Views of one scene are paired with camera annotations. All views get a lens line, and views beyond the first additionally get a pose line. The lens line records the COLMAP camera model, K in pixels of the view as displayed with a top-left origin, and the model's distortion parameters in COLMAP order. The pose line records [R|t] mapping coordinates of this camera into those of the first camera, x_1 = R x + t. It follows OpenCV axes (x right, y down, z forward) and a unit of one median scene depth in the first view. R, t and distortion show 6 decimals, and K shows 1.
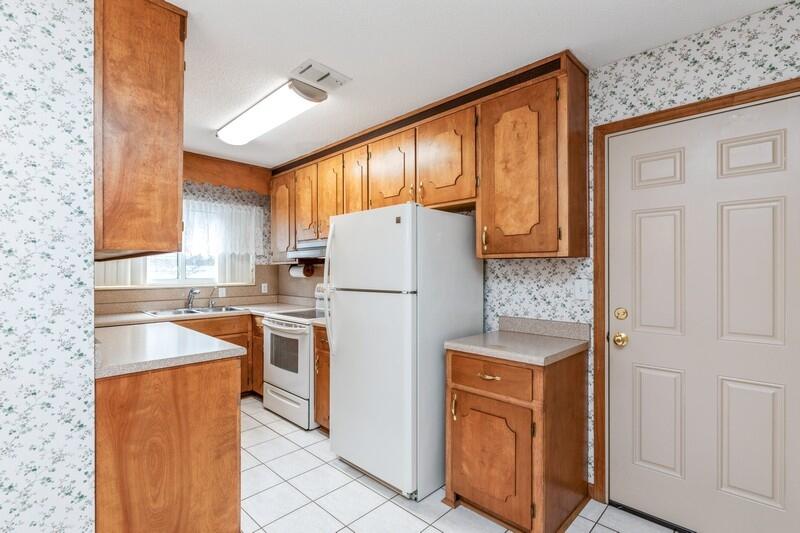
lens RADIAL K [[375.7, 0, 404.4], [0, 375.7, 272.1], [0, 0, 1]] dist [-0.000022, -0.000182]
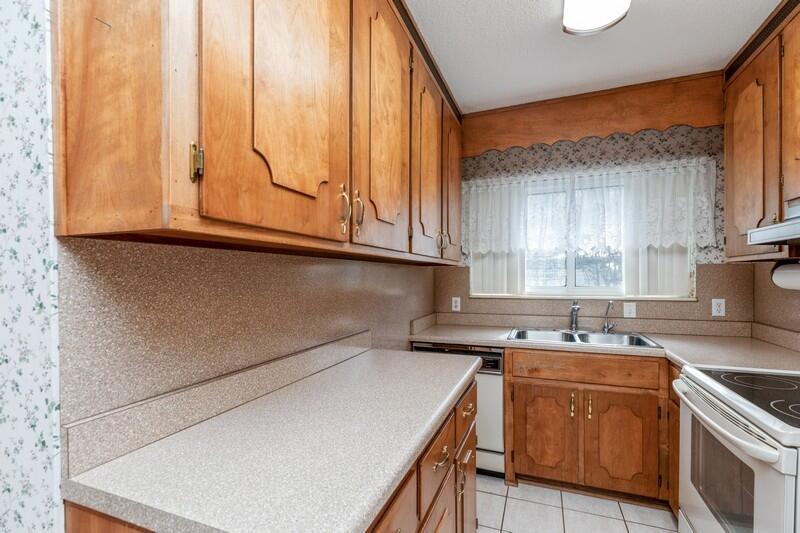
lens RADIAL K [[359.8, 0, 404.3], [0, 359.8, 276.6], [0, 0, 1]] dist [0.002683, 0.000469]
pose [[0.377734, 0.001859, -0.925912, -0.185411], [0.001450, 0.999996, 0.002599, -0.008379], [0.925913, -0.002325, 0.377730, 1.079039]]
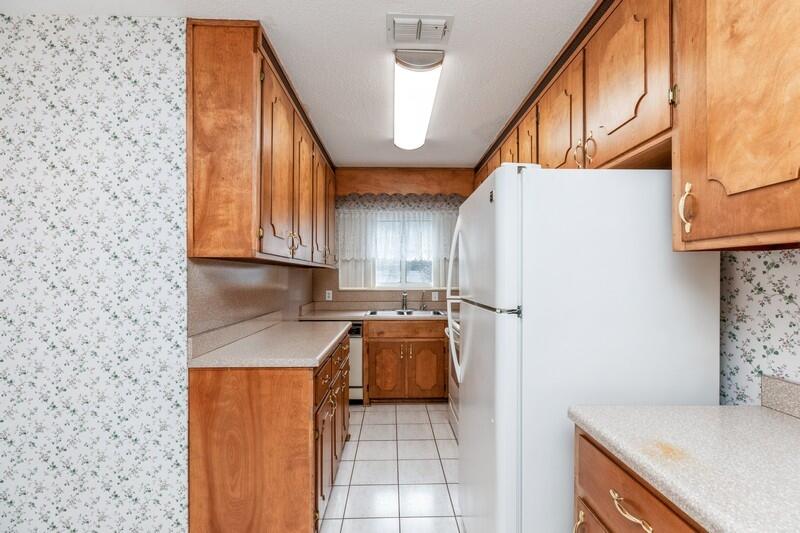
lens RADIAL K [[359.8, 0, 404.3], [0, 359.8, 276.6], [0, 0, 1]] dist [0.002683, 0.000469]
pose [[0.709064, 0.003125, -0.705137, 0.392916], [-0.002298, 0.999995, 0.002121, -0.004510], [0.705140, 0.000116, 0.709068, 0.588746]]
